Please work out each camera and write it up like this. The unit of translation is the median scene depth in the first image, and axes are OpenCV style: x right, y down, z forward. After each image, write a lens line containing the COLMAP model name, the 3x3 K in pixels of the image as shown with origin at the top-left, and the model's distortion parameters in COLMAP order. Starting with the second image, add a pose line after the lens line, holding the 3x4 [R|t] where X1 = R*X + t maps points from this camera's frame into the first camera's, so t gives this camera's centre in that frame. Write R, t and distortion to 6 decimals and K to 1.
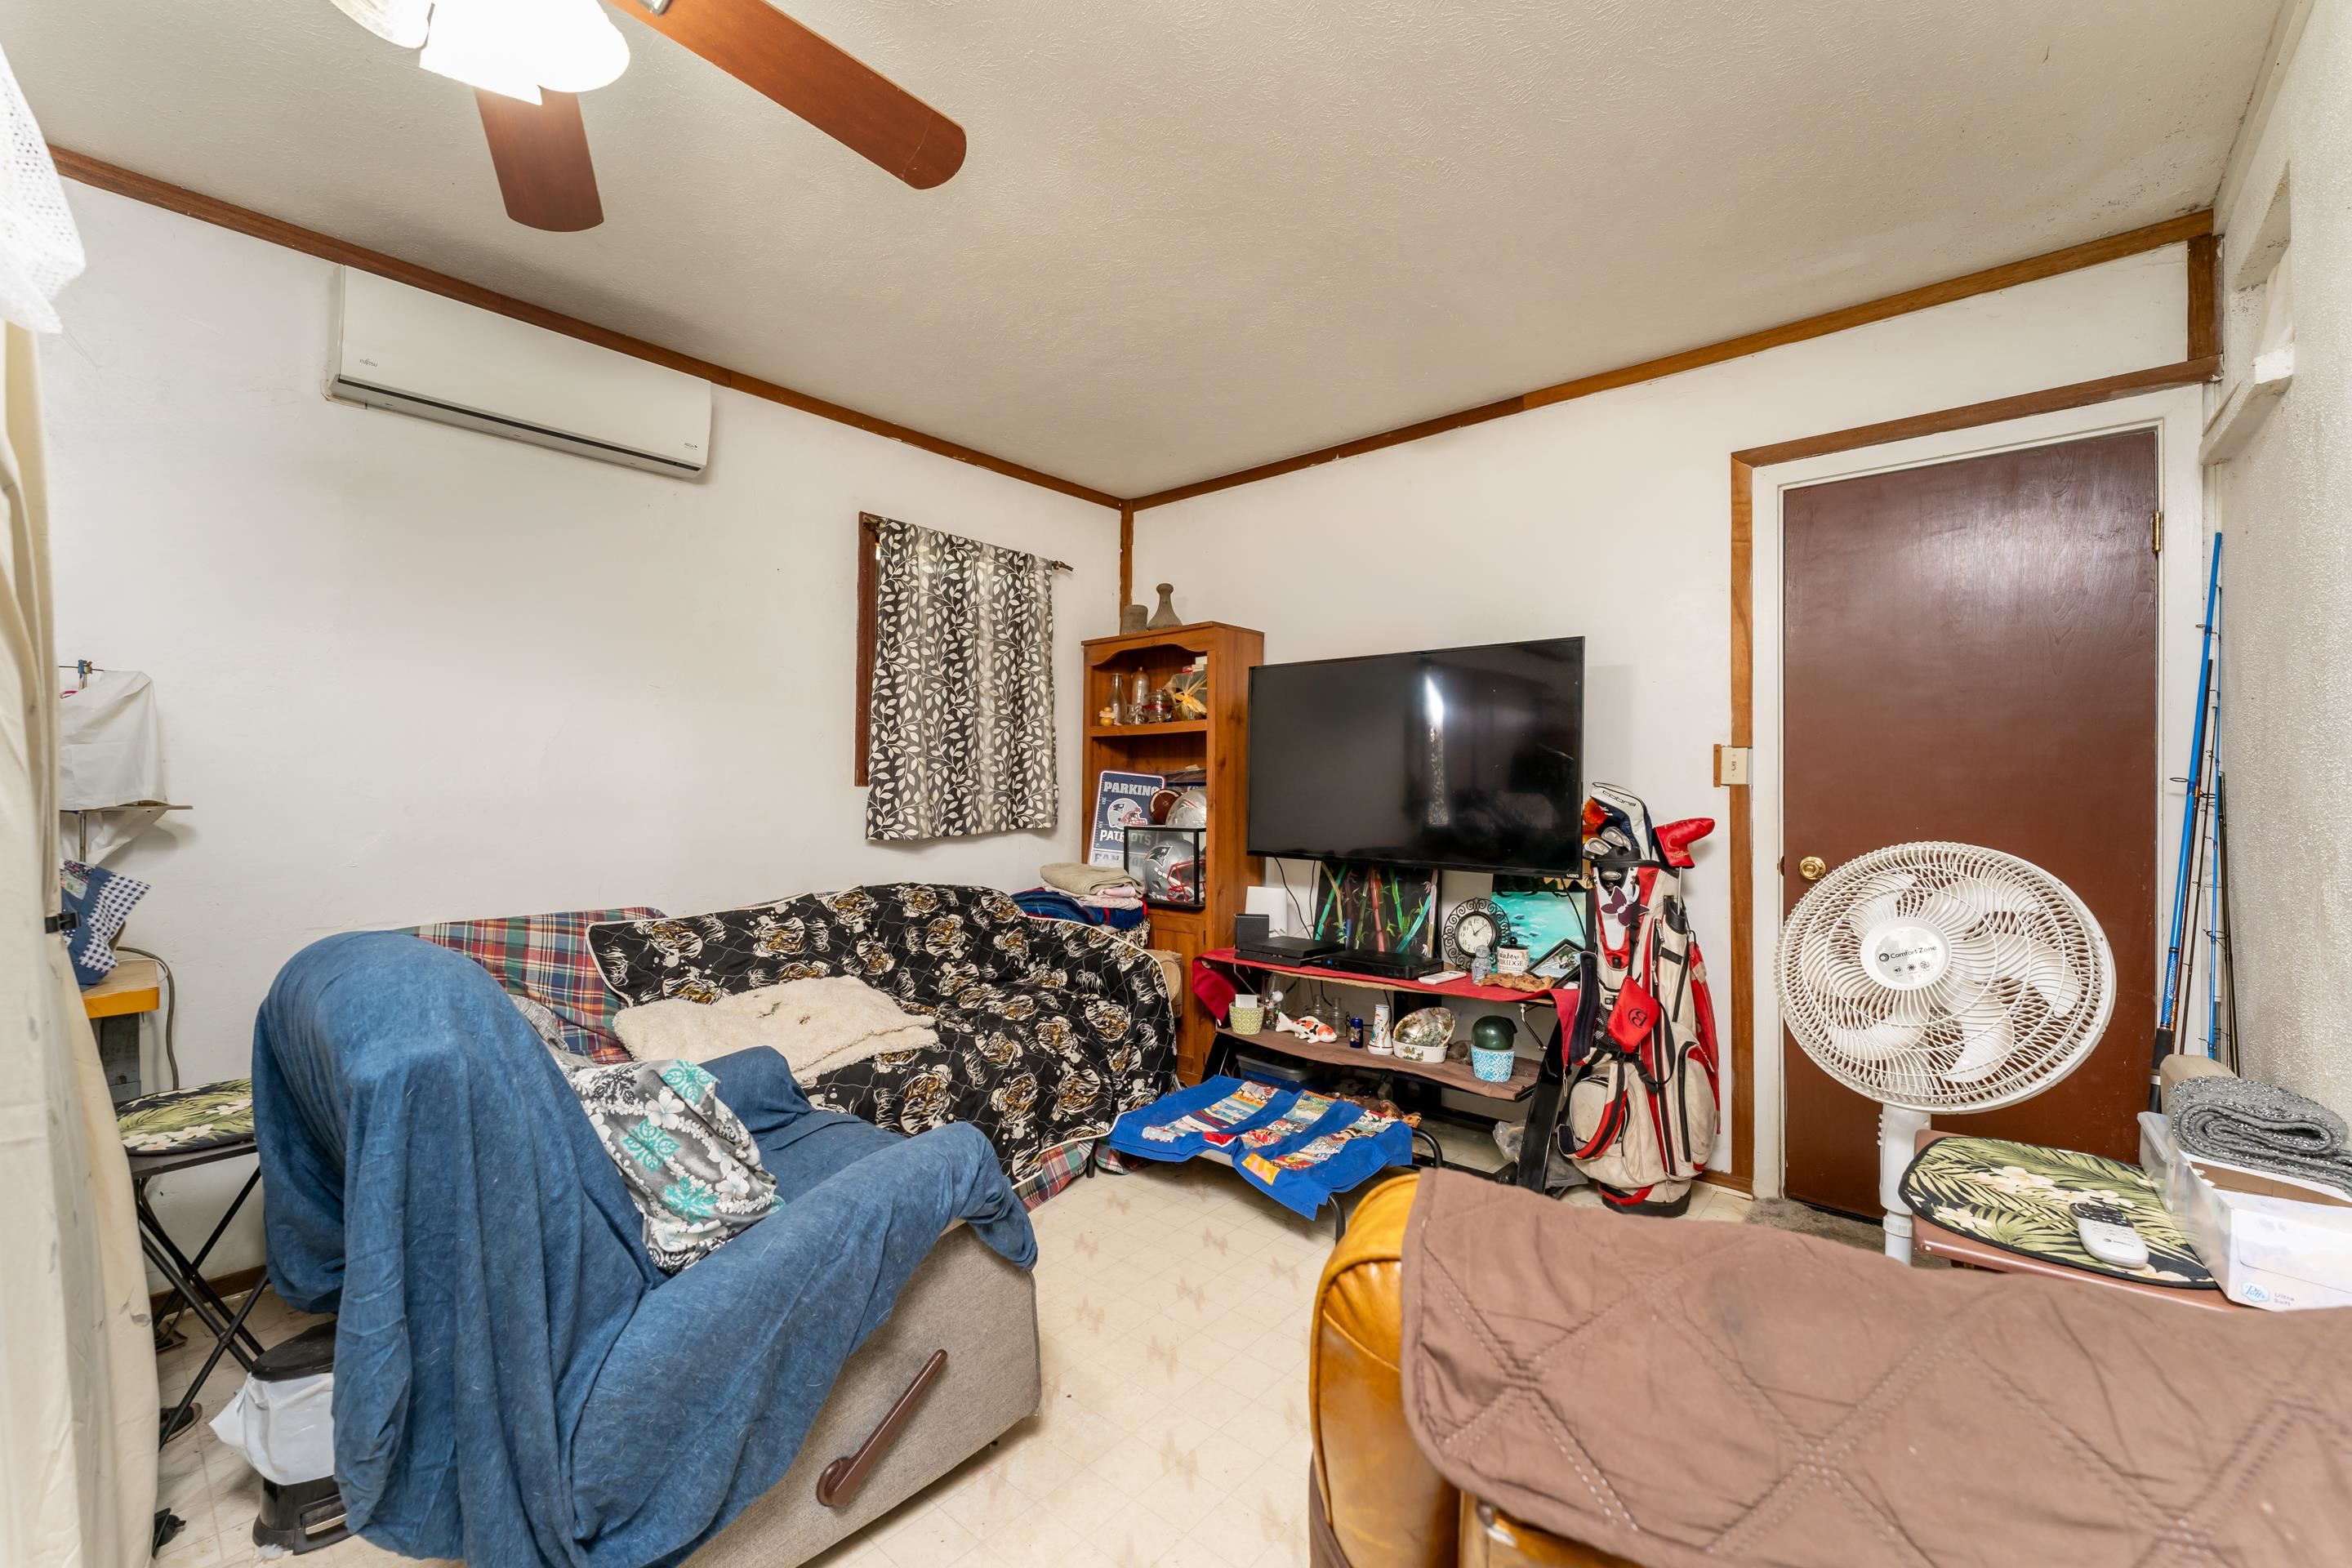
lens RADIAL K [[943.8, 0, 1182.0], [0, 943.8, 780.0], [0, 0, 1]] dist [0.002326, 0.000210]
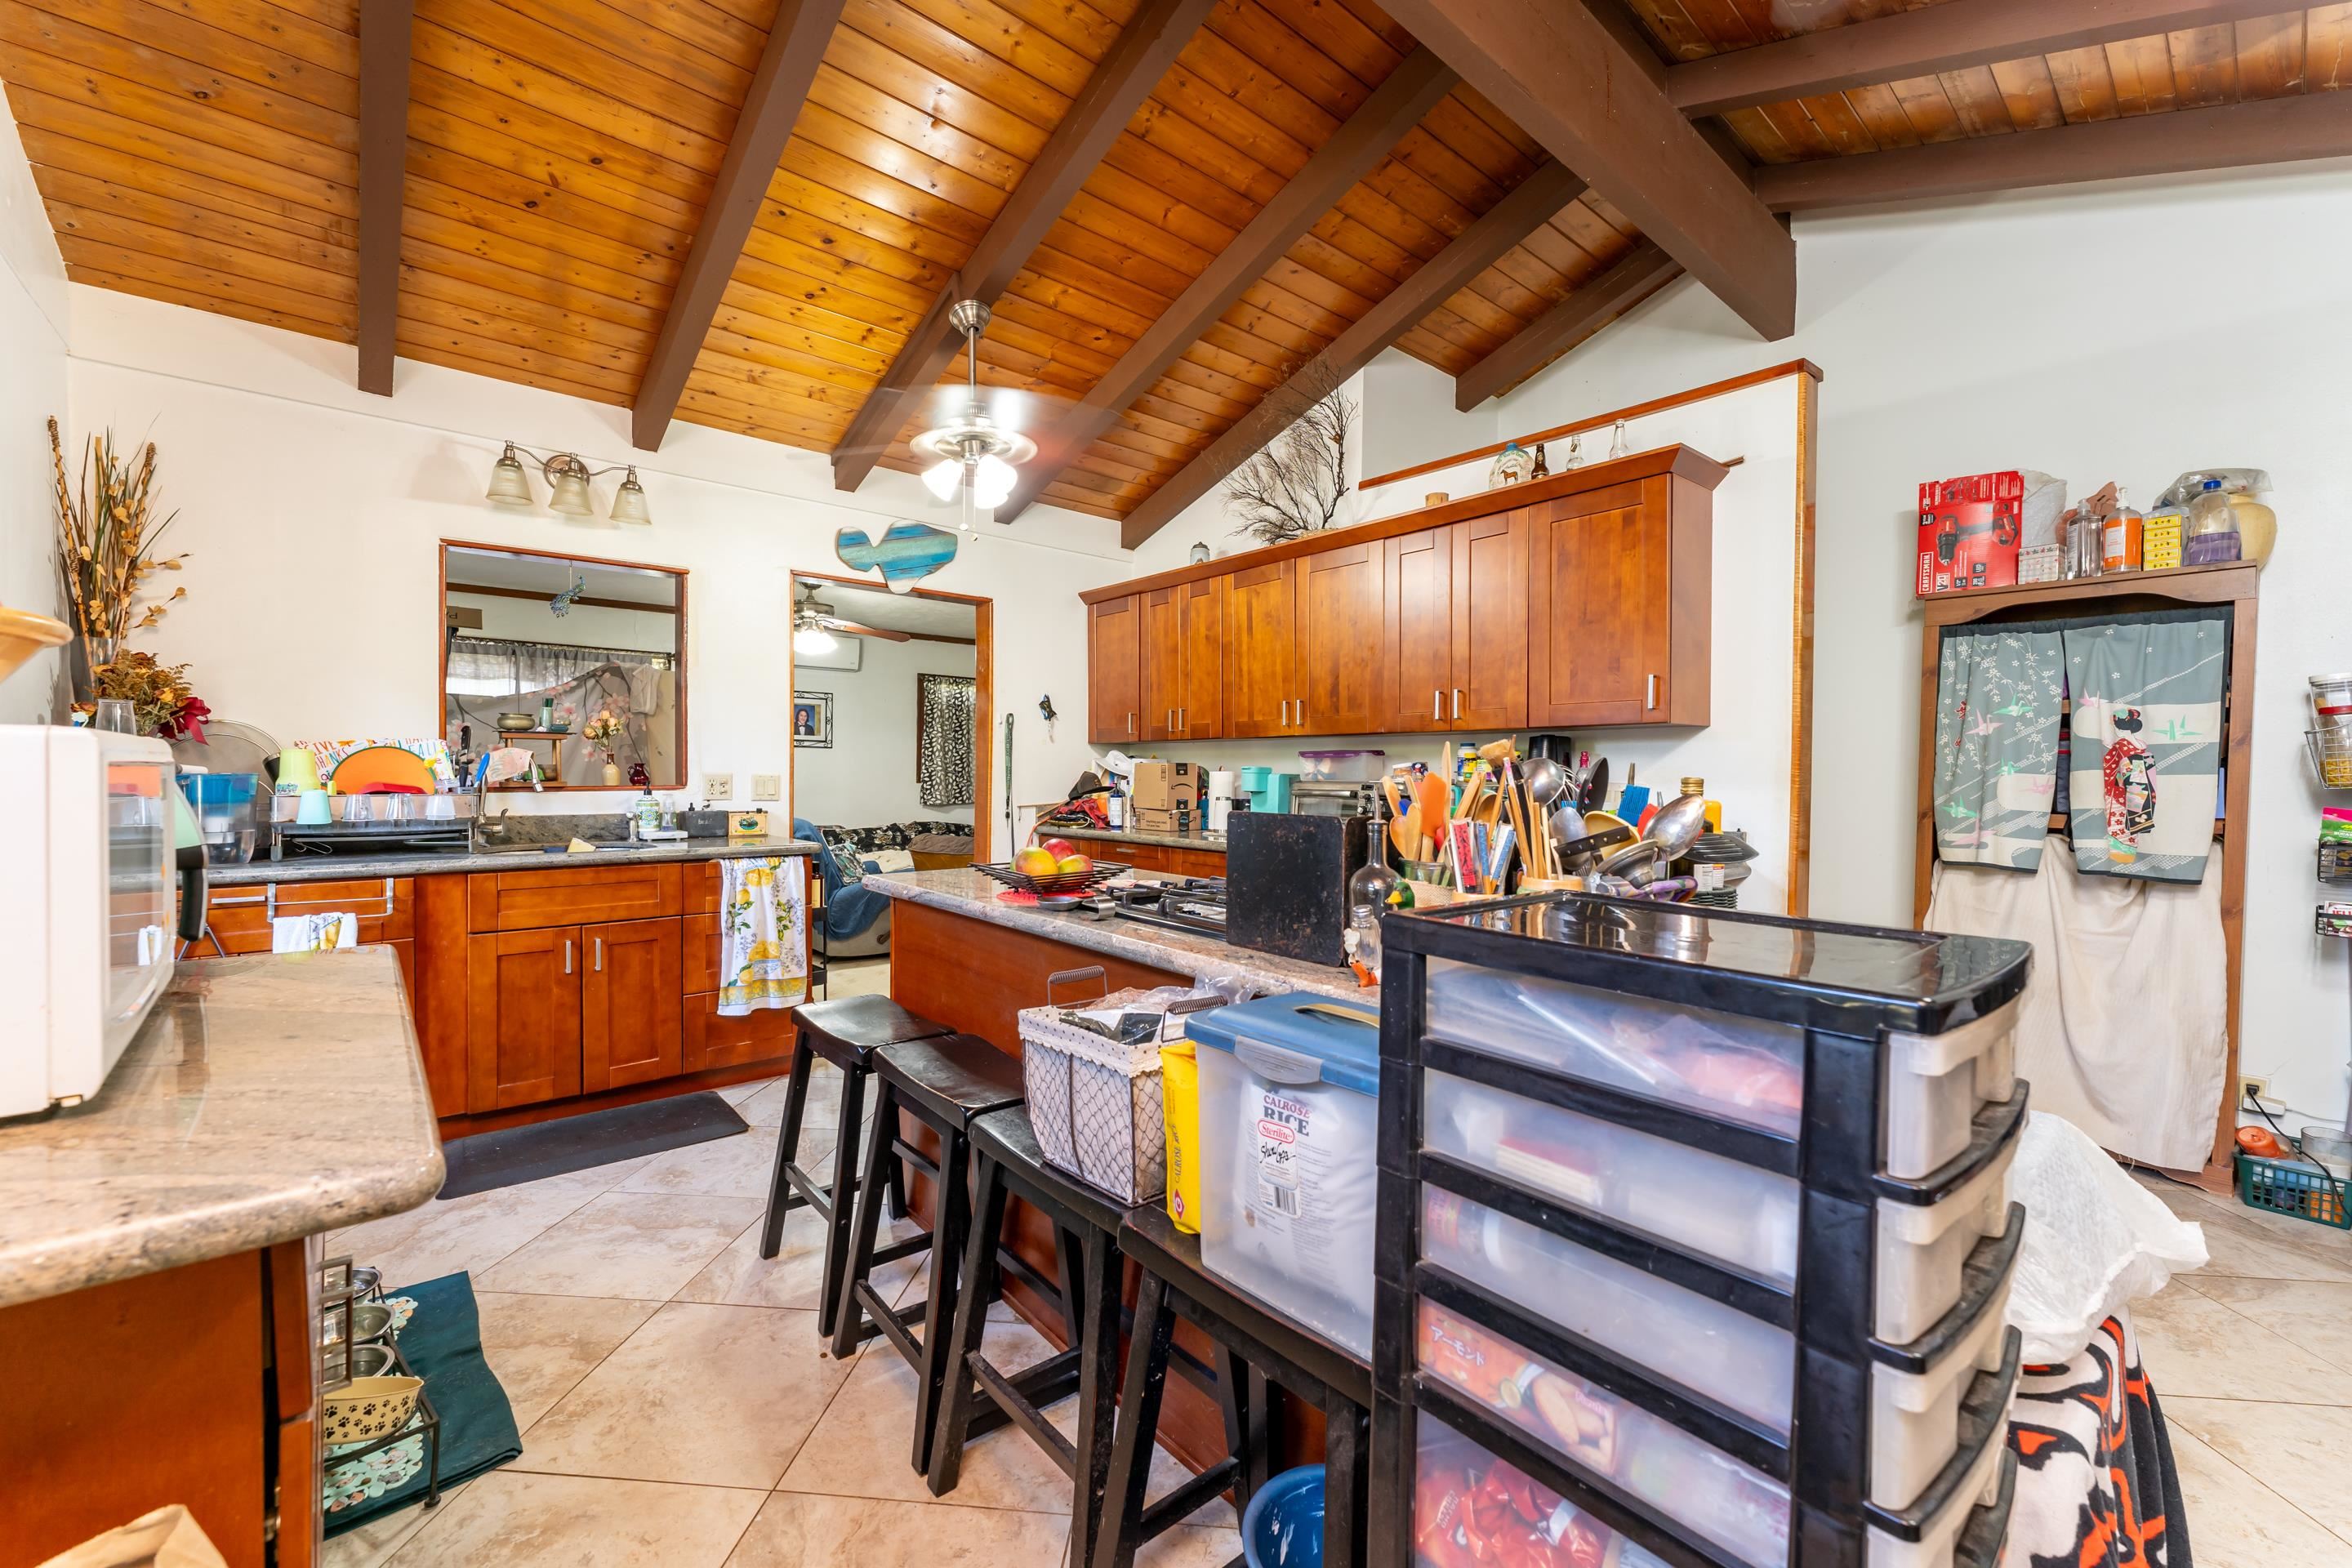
lens RADIAL K [[943.8, 0, 1170.1], [0, 943.8, 786.5], [0, 0, 1]] dist [0.002326, 0.000210]
pose [[0.985771, 0.003114, -0.168064, 0.811349], [-0.000545, 0.999882, 0.015334, -0.024913], [0.168092, -0.015025, 0.985657, -1.484289]]
